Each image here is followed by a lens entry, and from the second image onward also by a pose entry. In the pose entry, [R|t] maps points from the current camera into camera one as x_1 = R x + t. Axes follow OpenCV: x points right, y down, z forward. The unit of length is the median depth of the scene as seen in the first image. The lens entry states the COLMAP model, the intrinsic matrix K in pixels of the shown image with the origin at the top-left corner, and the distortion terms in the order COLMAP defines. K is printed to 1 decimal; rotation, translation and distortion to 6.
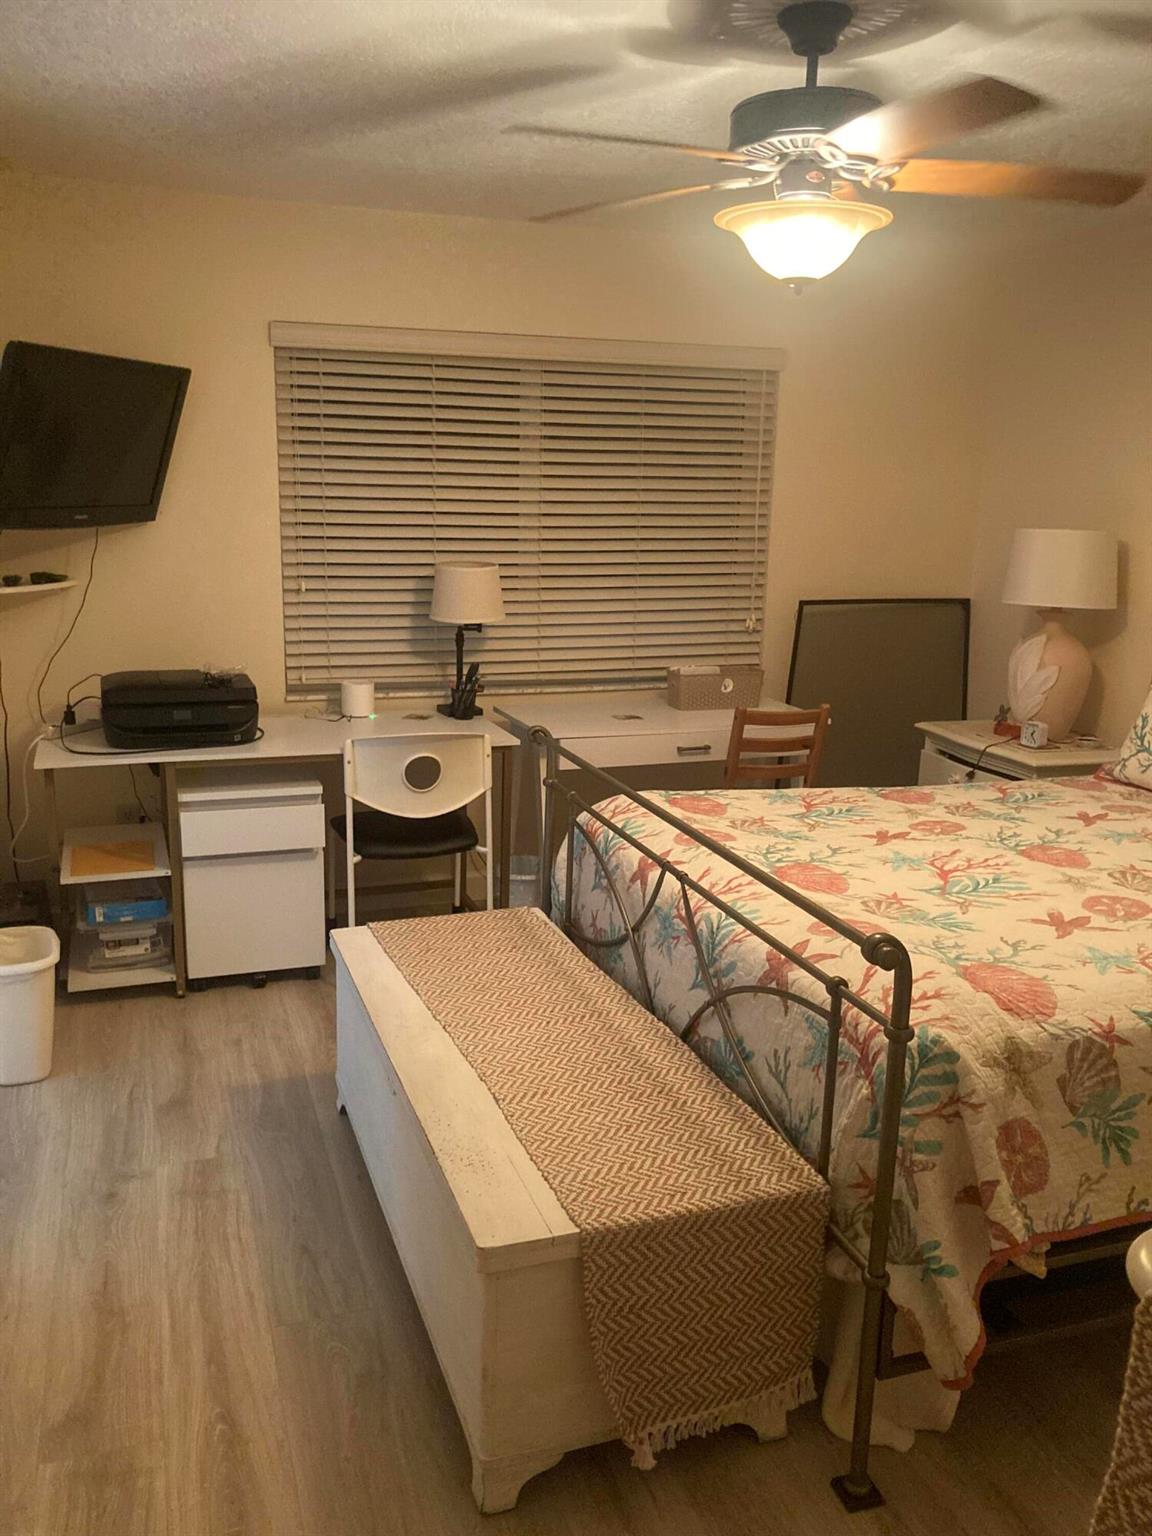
lens RADIAL K [[1260.6, 0, 573.3], [0, 1260.6, 771.7], [0, 0, 1]] dist [0.016957, -0.004768]
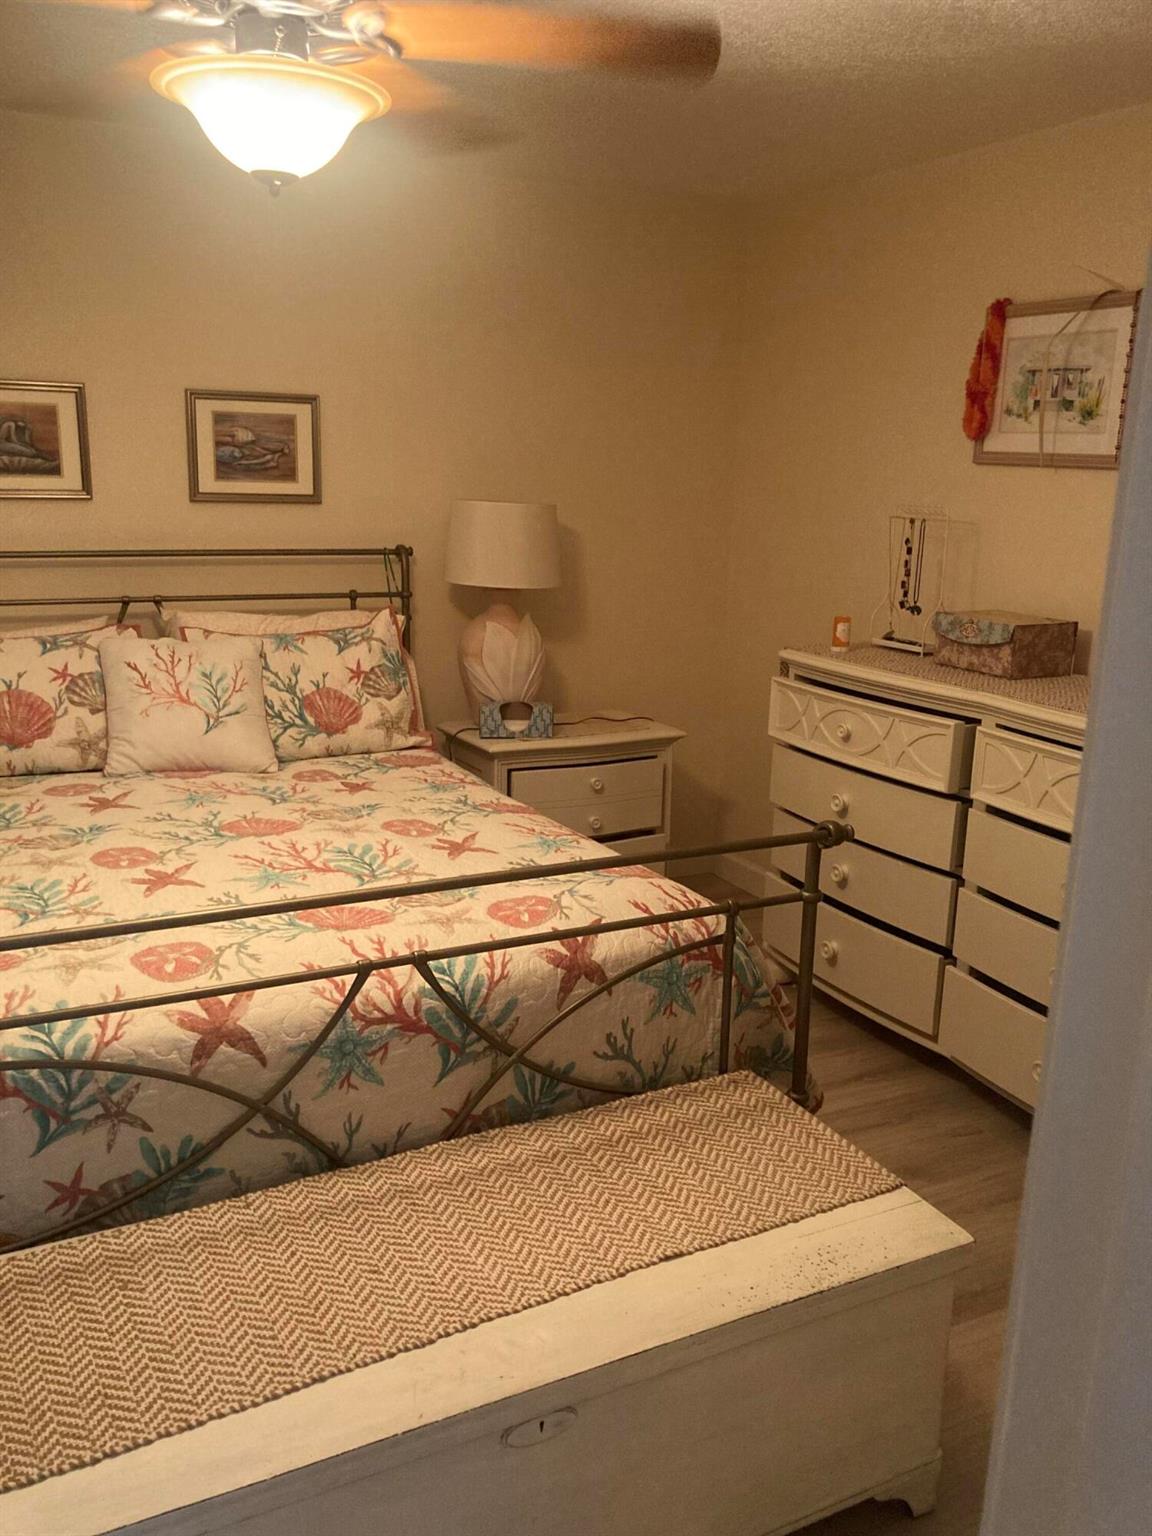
lens RADIAL K [[1260.6, 0, 572.9], [0, 1260.6, 763.6], [0, 0, 1]] dist [0.016957, -0.004768]
pose [[-0.142004, -0.249454, 0.957918, -0.560074], [0.188011, 0.943312, 0.273521, -0.195666], [-0.971847, 0.218940, -0.087054, 0.818885]]
